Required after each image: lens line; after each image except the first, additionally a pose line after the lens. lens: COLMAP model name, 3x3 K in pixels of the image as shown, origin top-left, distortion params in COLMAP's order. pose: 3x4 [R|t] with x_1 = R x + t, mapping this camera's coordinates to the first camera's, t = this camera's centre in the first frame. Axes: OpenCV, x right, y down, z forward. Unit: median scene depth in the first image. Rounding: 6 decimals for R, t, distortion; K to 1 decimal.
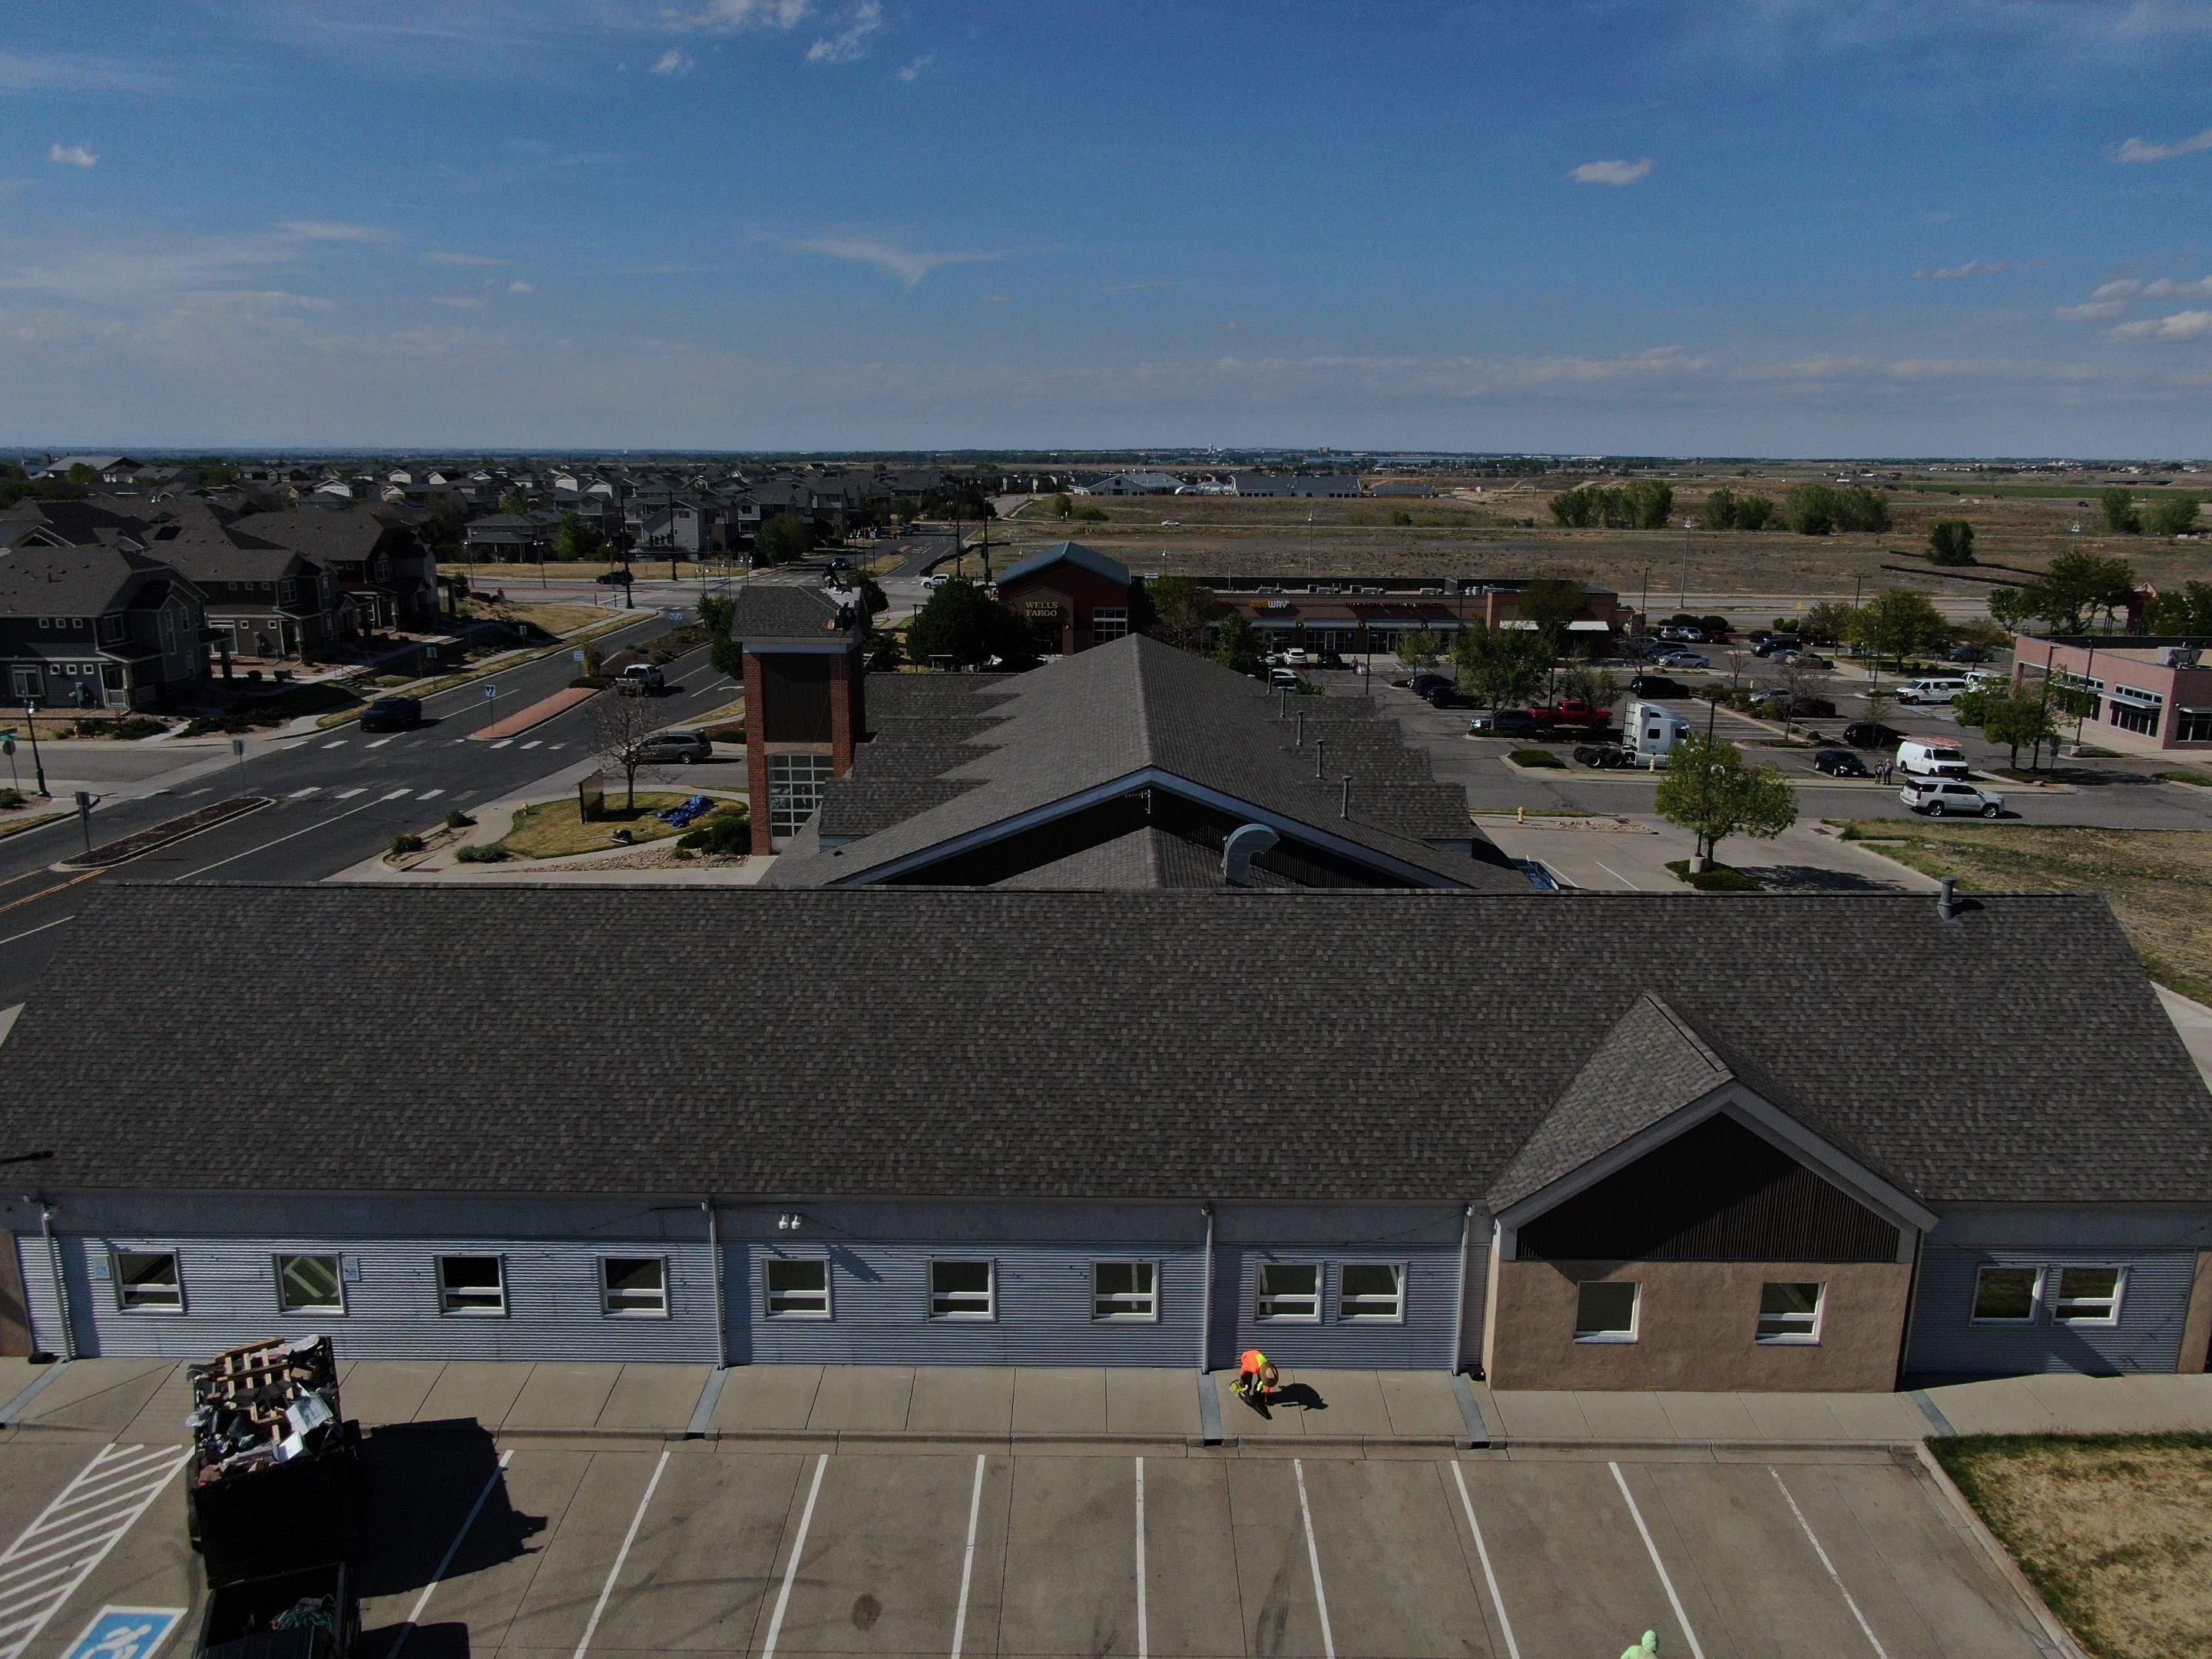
lens RADIAL K [[1597.4, 0, 1112.1], [0, 1597.4, 829.4], [0, 0, 1]] dist [-0.019535, 0.011031]
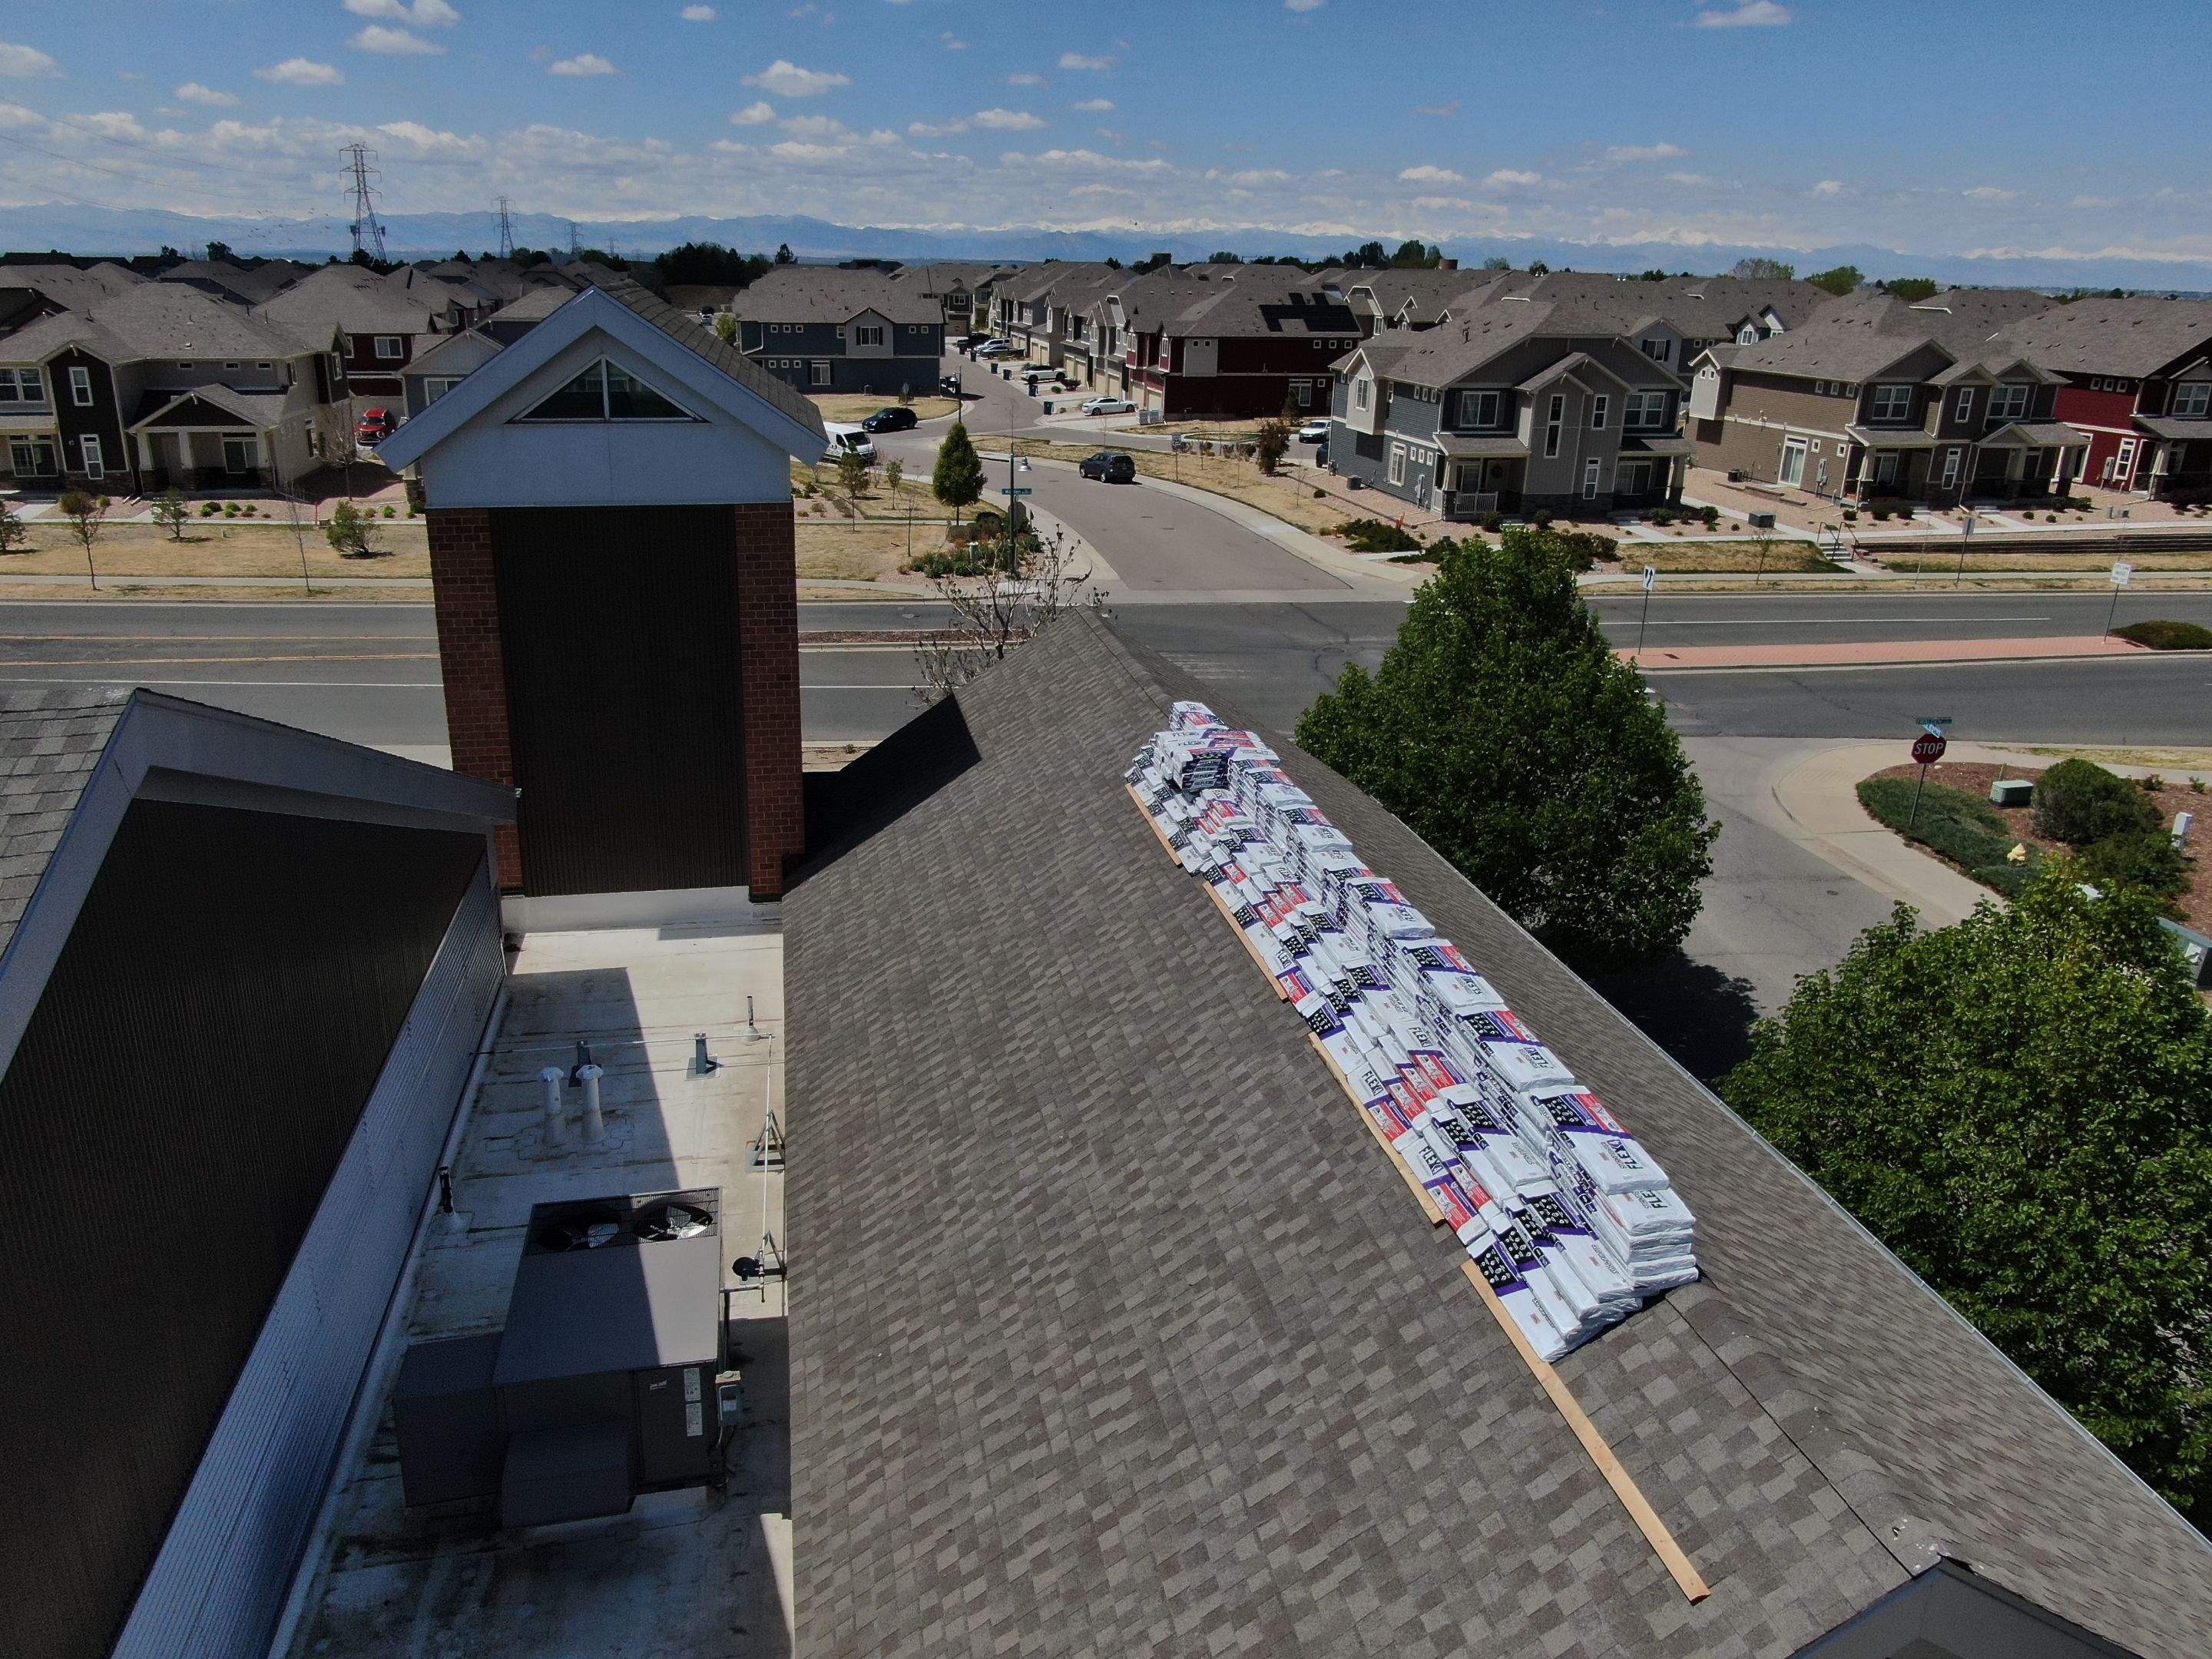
lens RADIAL K [[1597.4, 0, 1112.1], [0, 1597.4, 829.4], [0, 0, 1]] dist [-0.019535, 0.011031]
pose [[0.192755, 0.326058, -0.925490, 0.058458], [-0.245124, 0.929274, 0.276339, -0.067783], [0.950137, 0.173594, 0.259047, 0.425307]]
